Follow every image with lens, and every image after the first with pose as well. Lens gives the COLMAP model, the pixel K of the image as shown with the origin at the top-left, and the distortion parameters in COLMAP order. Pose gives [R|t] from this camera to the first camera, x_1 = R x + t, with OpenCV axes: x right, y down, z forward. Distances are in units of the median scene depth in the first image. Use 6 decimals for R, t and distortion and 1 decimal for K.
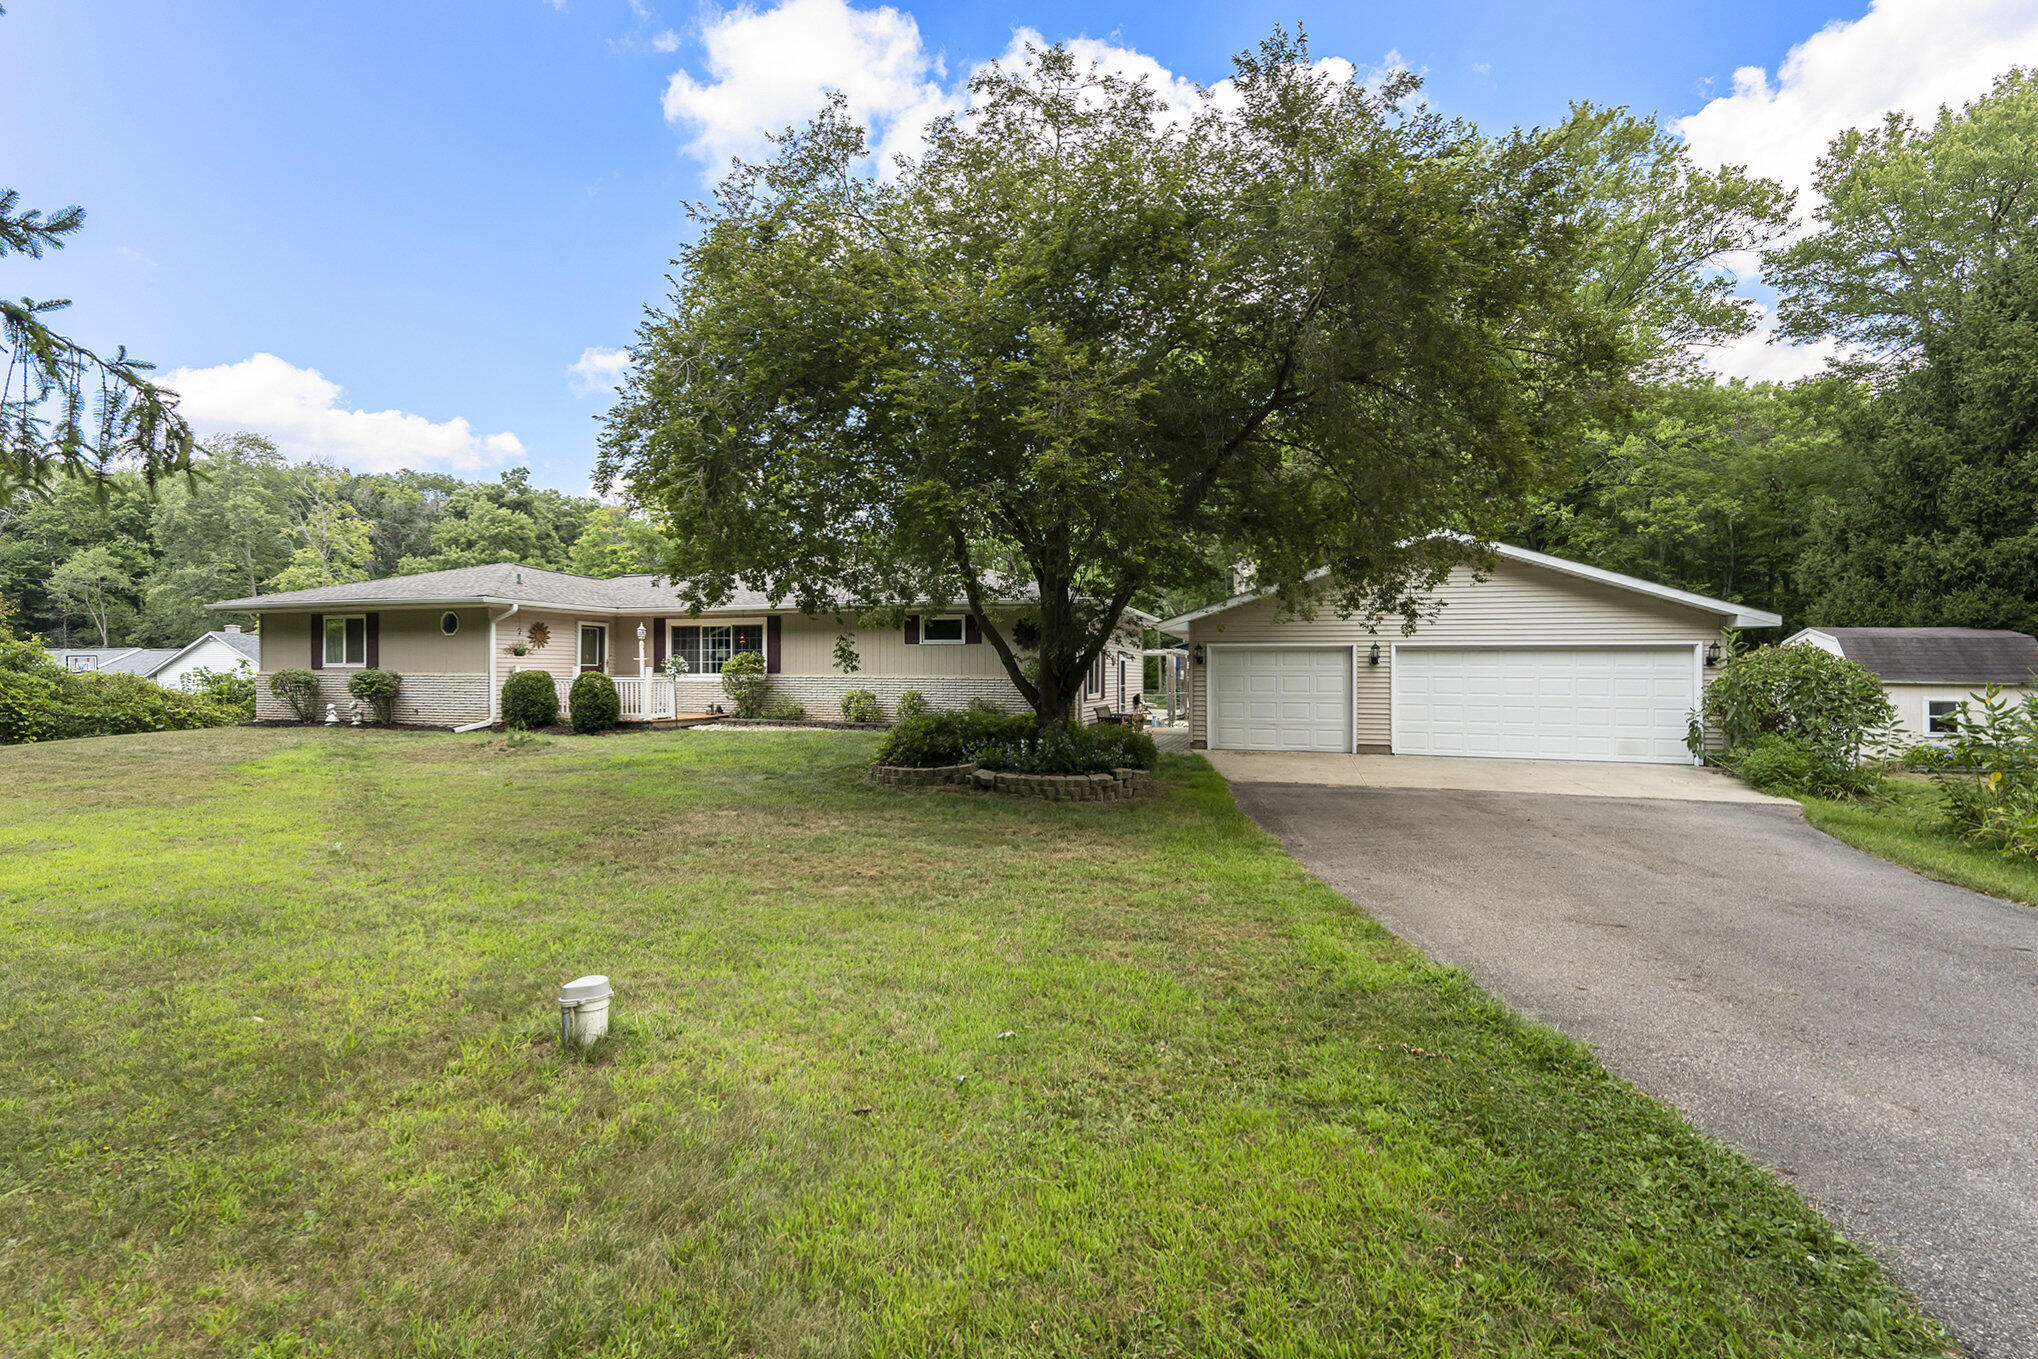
lens RADIAL K [[847.2, 0, 1019.0], [0, 847.2, 679.5], [0, 0, 1]] dist [-0.000527, -0.000040]
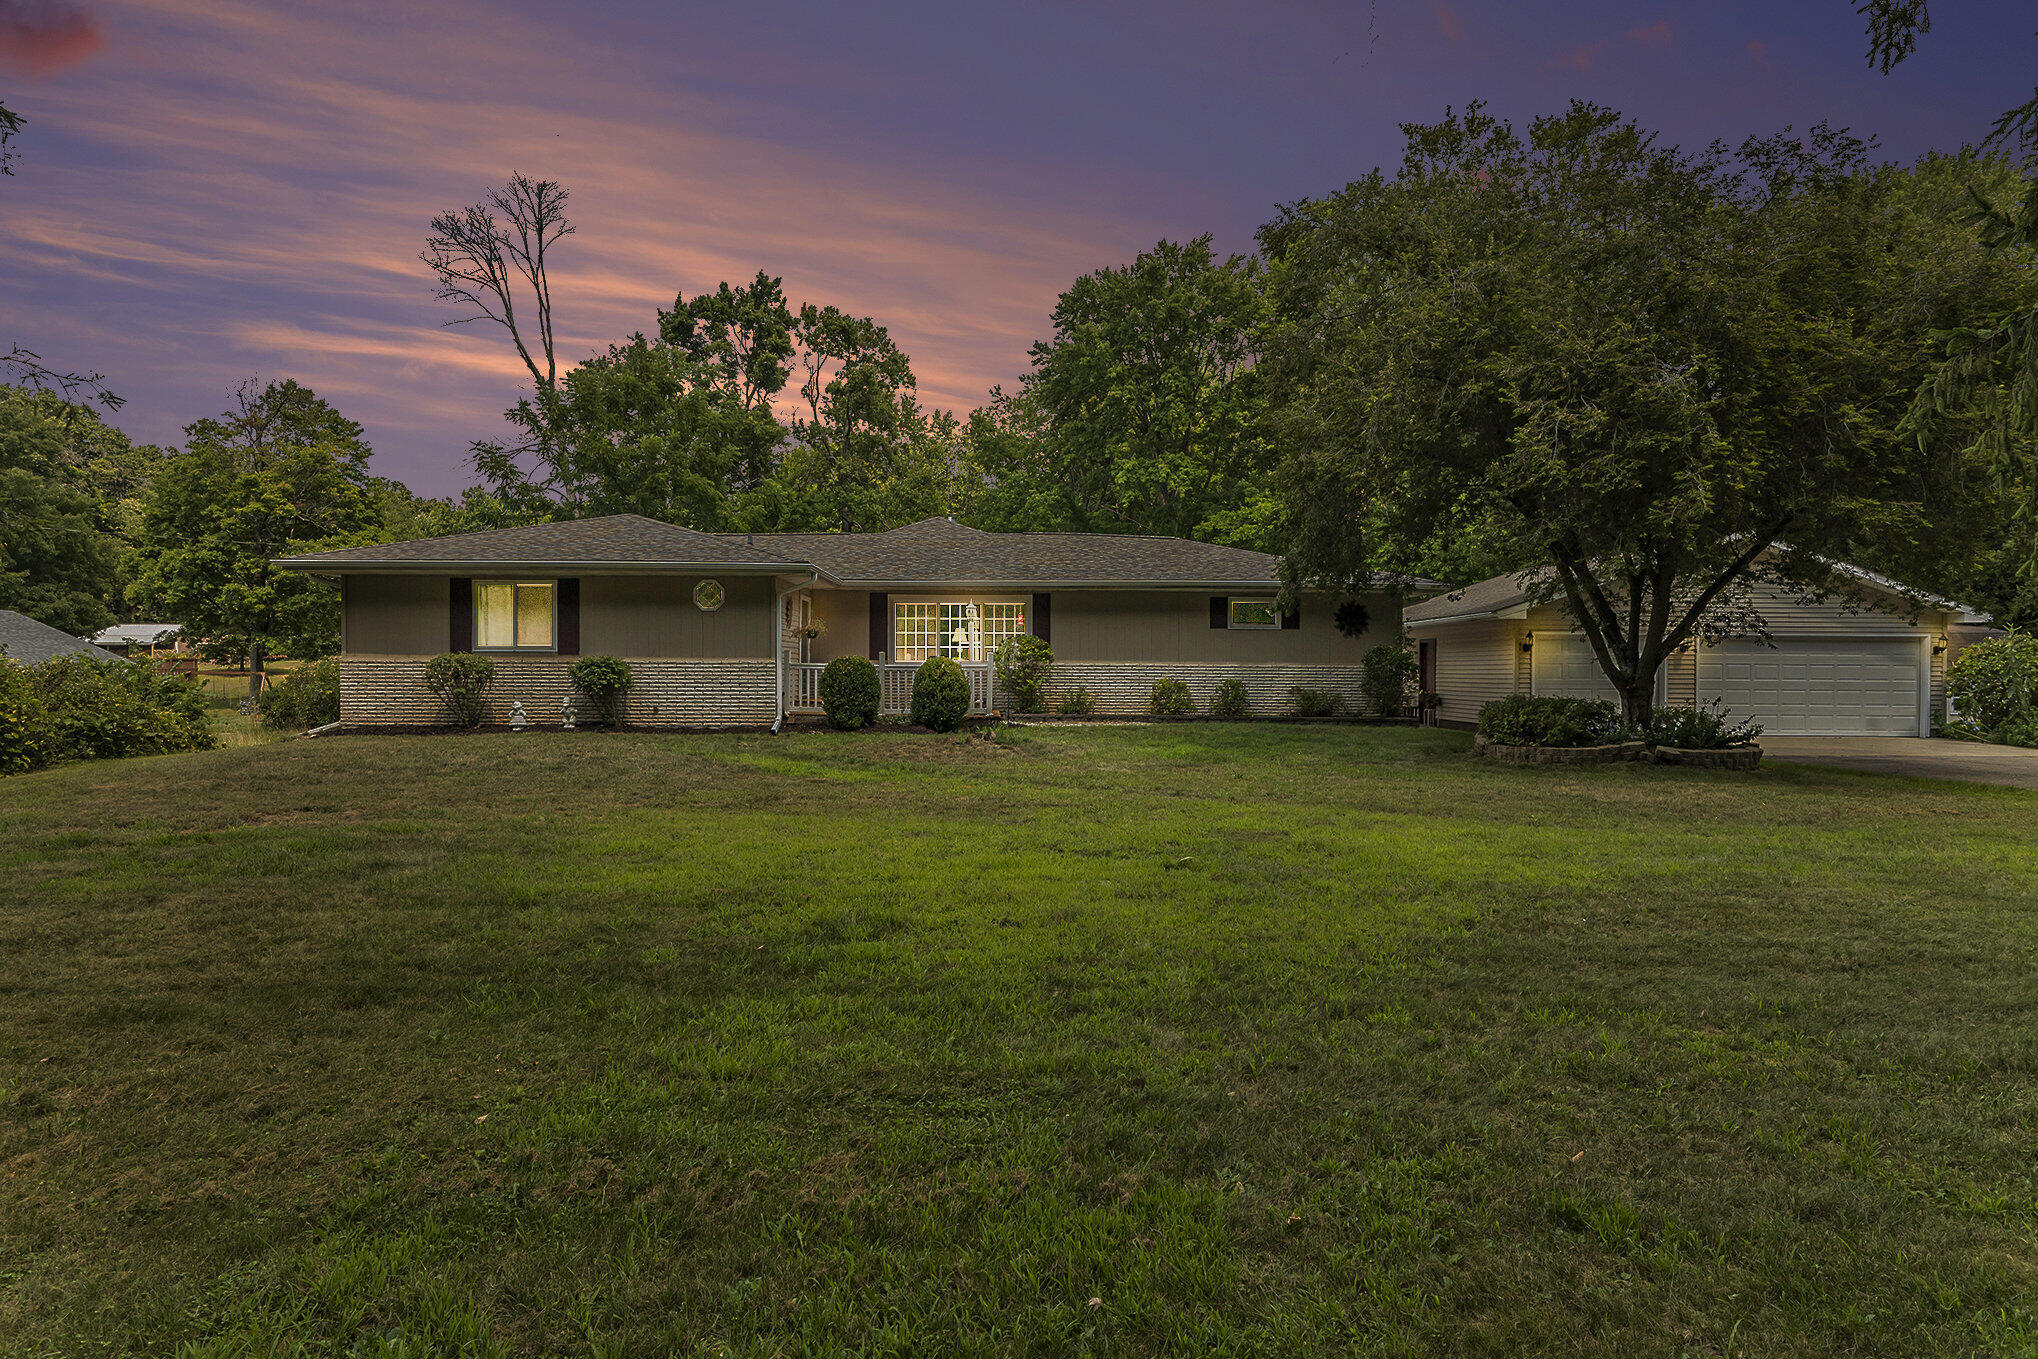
lens RADIAL K [[1170.0, 0, 971.5], [0, 1170.0, 677.9], [0, 0, 1]] dist [-0.024762, -0.000016]
pose [[0.957336, -0.004976, 0.288935, -0.775855], [0.001742, 0.999933, 0.011447, -0.003972], [-0.288972, -0.010455, 0.957280, -0.131805]]
